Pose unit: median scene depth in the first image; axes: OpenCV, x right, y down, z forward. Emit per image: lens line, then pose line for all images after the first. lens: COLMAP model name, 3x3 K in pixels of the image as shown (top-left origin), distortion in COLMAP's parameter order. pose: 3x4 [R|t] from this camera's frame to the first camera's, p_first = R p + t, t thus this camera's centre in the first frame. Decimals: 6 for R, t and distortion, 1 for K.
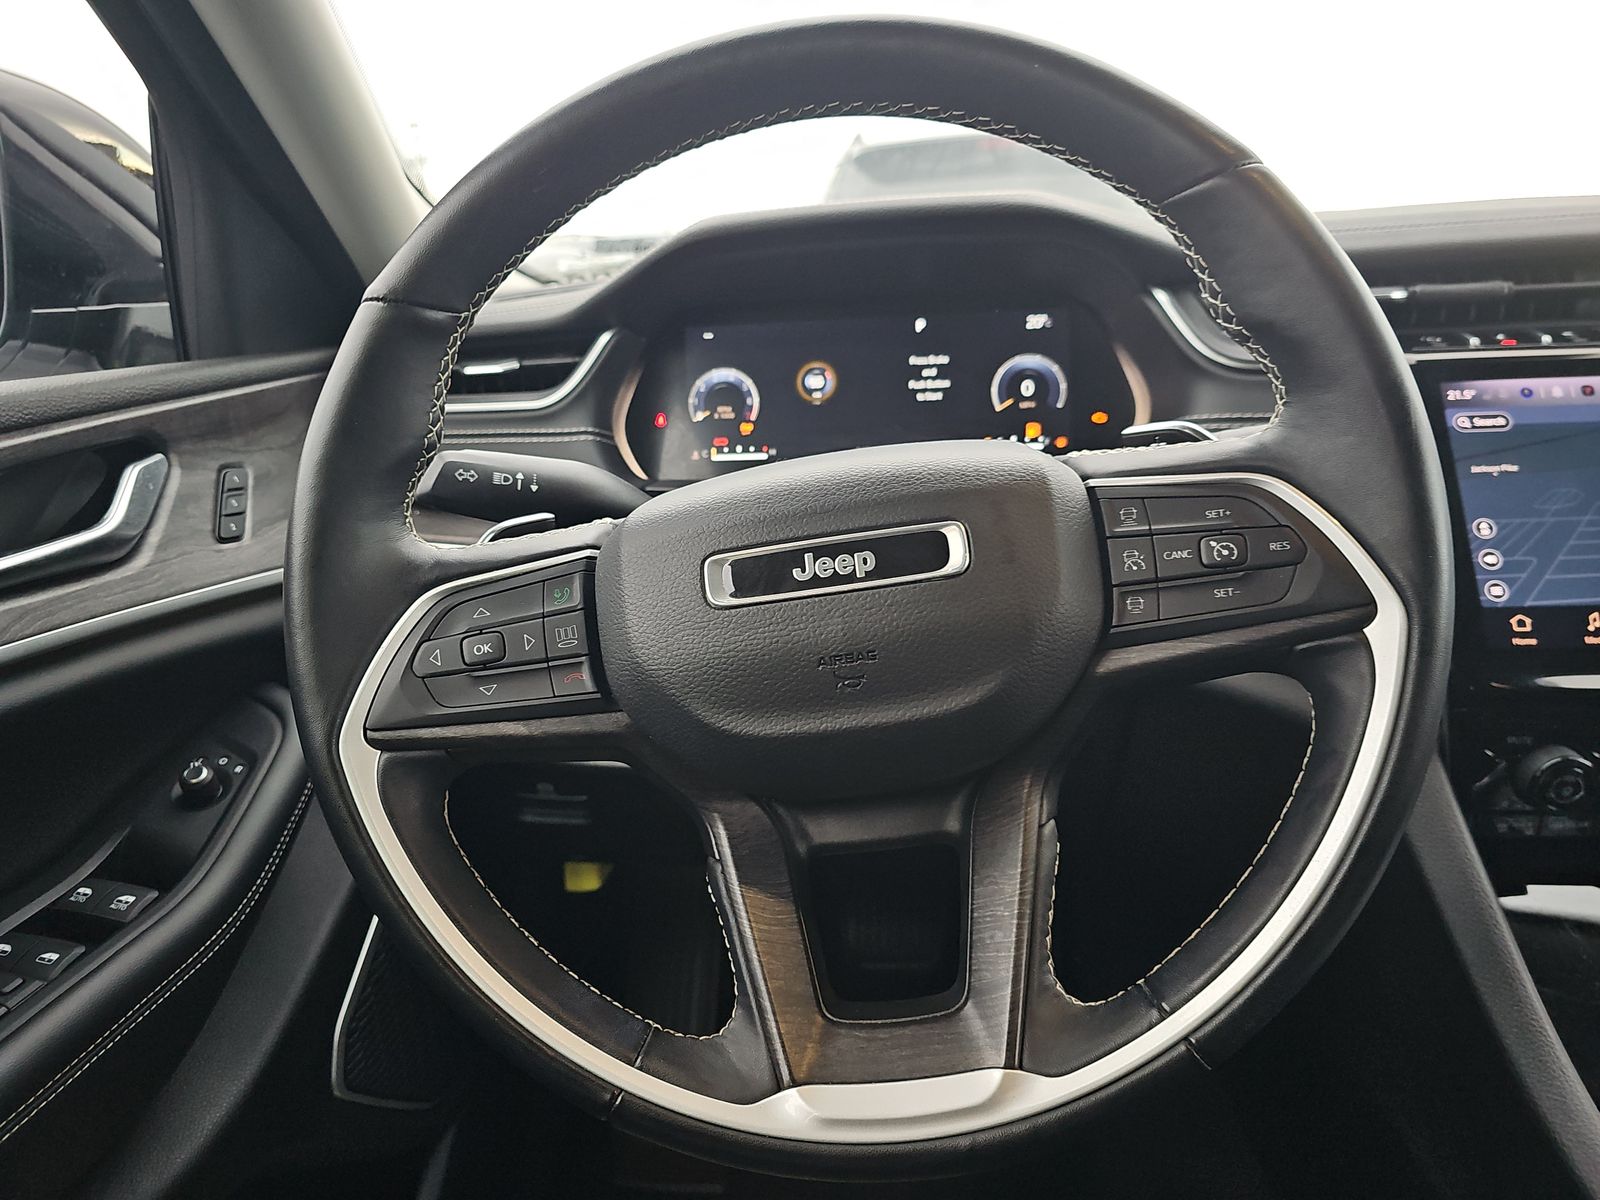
lens RADIAL K [[1069.8, 0, 800.0], [0, 1069.8, 600.0], [0, 0, 1]] dist [0.049560, -0.041838]
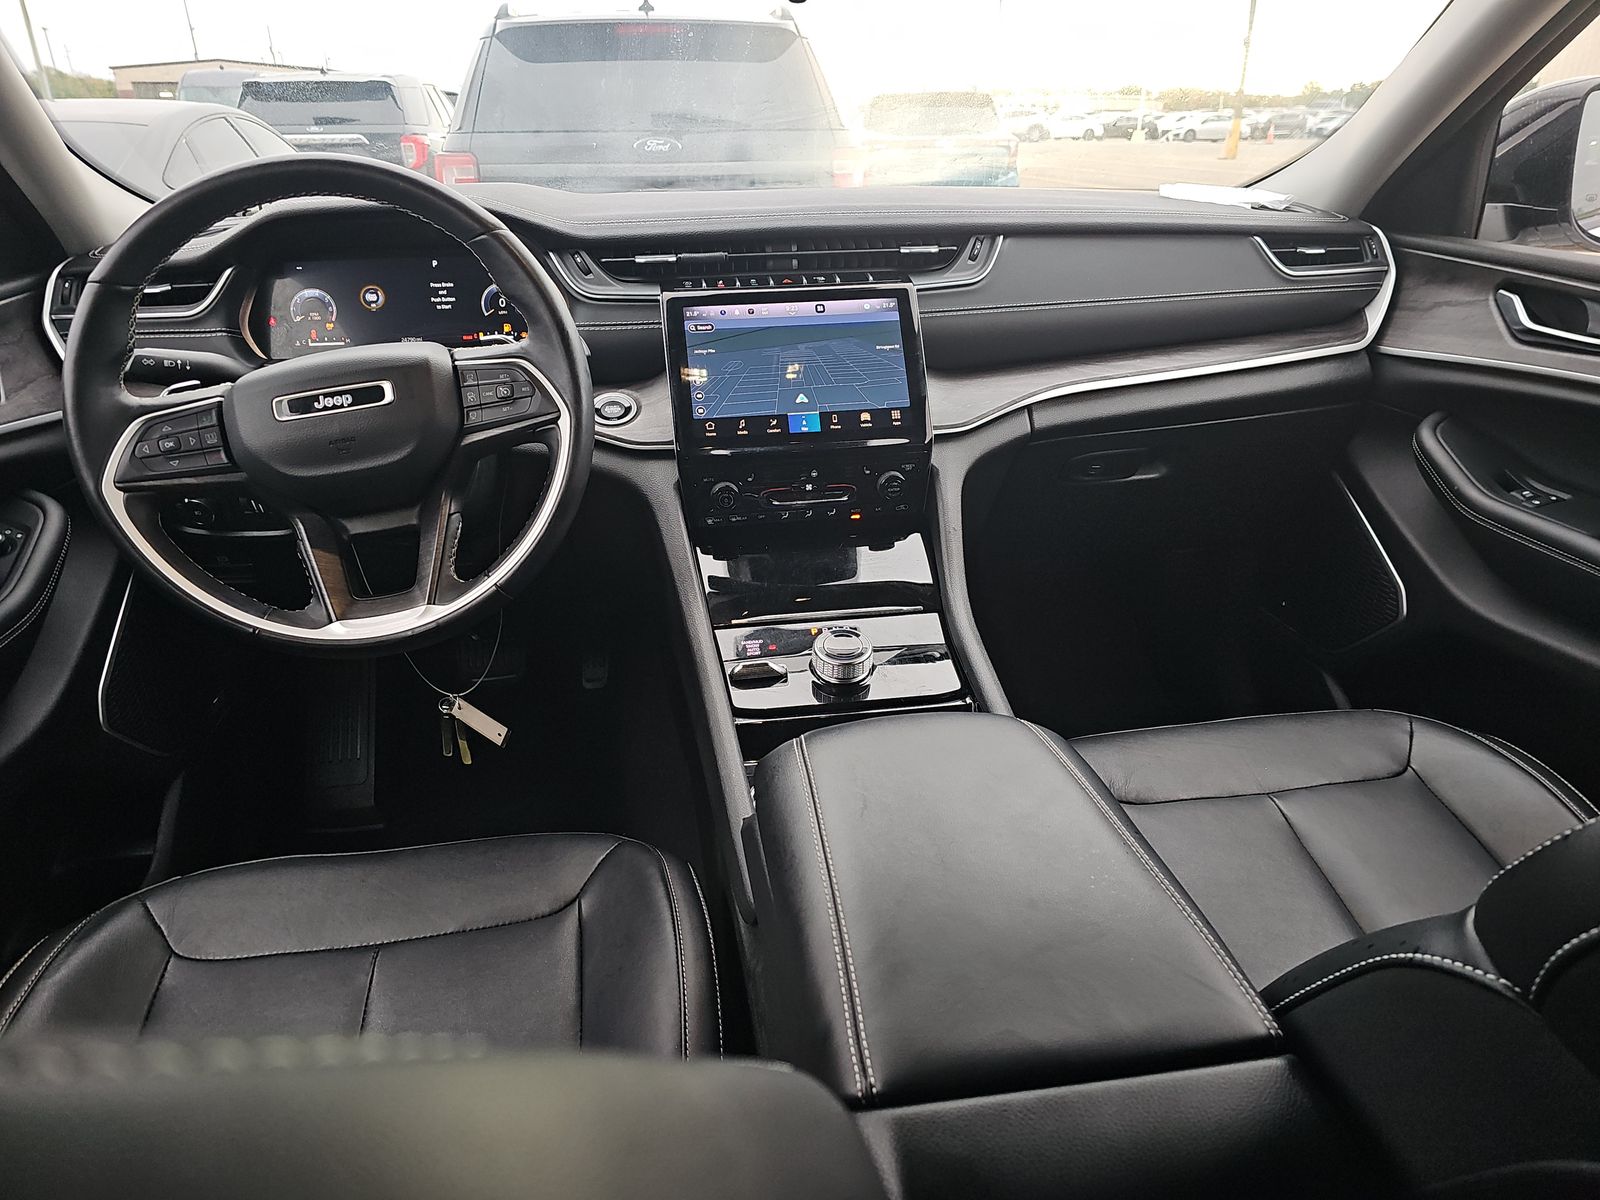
lens RADIAL K [[1069.8, 0, 800.0], [0, 1069.8, 600.0], [0, 0, 1]] dist [0.049560, -0.041838]
pose [[0.968283, -0.071568, 0.239388, 0.387740], [0.041034, 0.990640, 0.130189, 0.121717], [-0.246465, -0.116237, 0.962156, -1.438700]]
